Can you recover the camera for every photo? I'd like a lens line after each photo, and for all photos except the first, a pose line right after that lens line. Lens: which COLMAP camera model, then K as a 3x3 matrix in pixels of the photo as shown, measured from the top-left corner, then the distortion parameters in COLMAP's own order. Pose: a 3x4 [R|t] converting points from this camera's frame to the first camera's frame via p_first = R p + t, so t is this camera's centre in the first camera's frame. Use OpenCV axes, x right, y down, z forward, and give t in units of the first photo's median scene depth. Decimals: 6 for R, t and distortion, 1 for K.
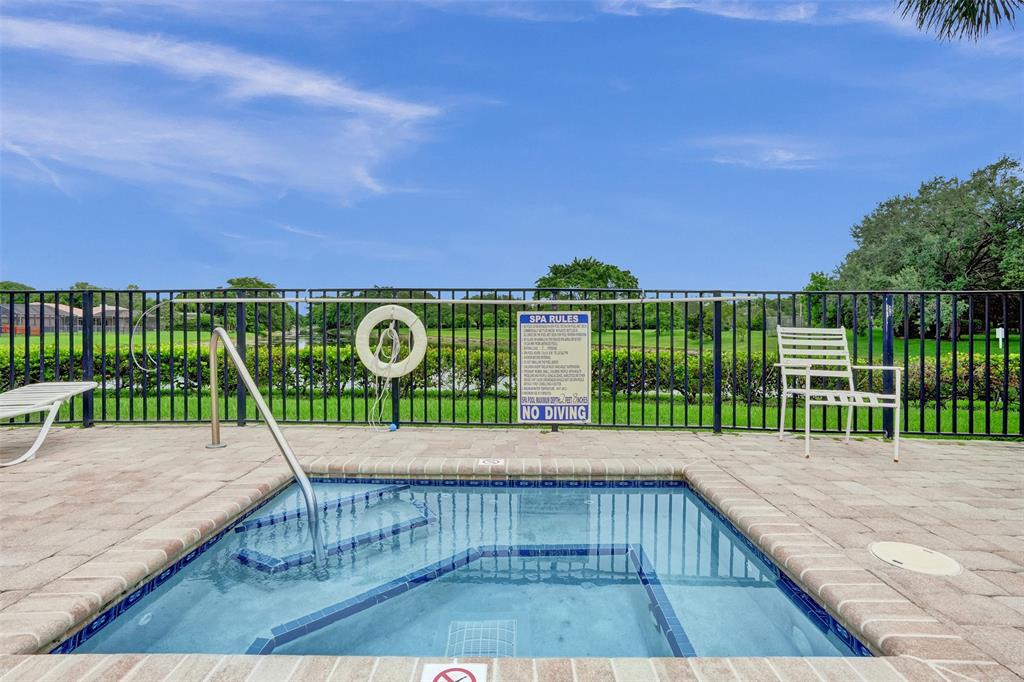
lens RADIAL K [[492.7, 0, 510.5], [0, 492.7, 334.2], [0, 0, 1]] dist [-0.004842, -0.000560]
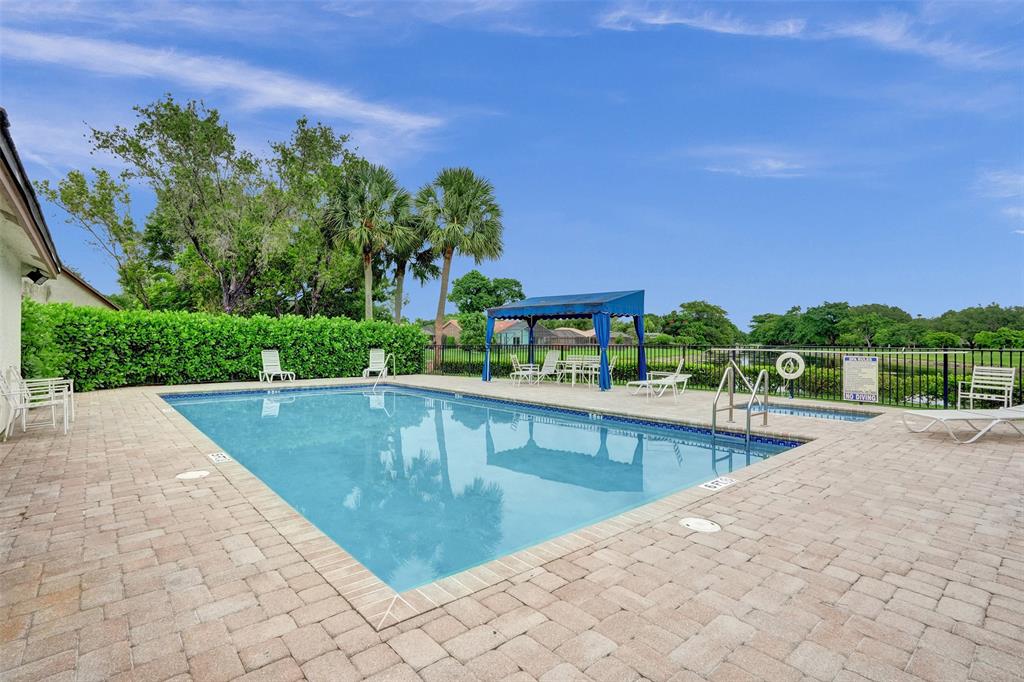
lens RADIAL K [[492.7, 0, 508.4], [0, 492.7, 342.0], [0, 0, 1]] dist [-0.004842, -0.000560]
pose [[0.661757, 0.002456, -0.749714, 0.771563], [-0.016594, 0.999798, -0.011372, -0.060764], [0.749534, 0.019966, 0.661664, -1.977760]]
